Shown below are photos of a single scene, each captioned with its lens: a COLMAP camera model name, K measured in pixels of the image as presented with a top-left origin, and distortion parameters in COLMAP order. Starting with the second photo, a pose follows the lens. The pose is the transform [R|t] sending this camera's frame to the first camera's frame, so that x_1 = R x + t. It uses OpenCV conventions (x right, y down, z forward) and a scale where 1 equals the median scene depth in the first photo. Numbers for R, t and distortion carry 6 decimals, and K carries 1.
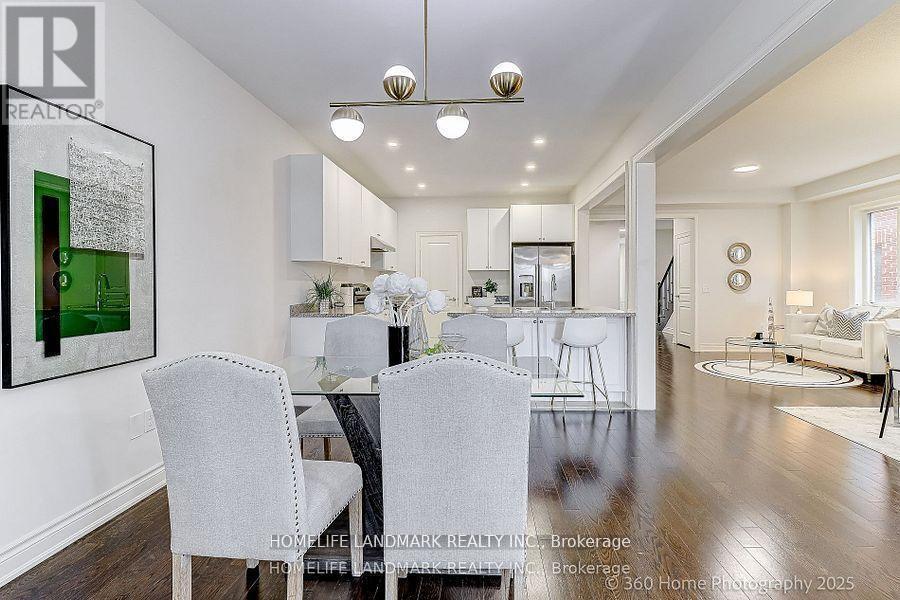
lens RADIAL K [[447.4, 0, 453.4], [0, 447.4, 288.3], [0, 0, 1]] dist [-0.000588, -0.000100]
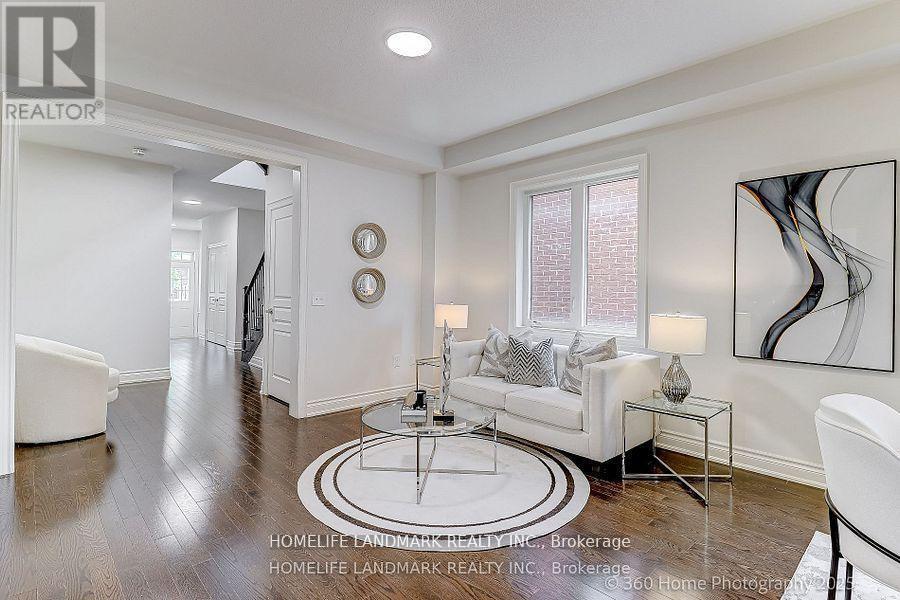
lens RADIAL K [[447.4, 0, 453.4], [0, 447.4, 288.3], [0, 0, 1]] dist [-0.000588, -0.000100]
pose [[0.665410, 0.026317, 0.746014, 0.279028], [-0.012604, 0.999632, -0.024021, -0.002063], [-0.746372, 0.006581, 0.665497, 0.537961]]
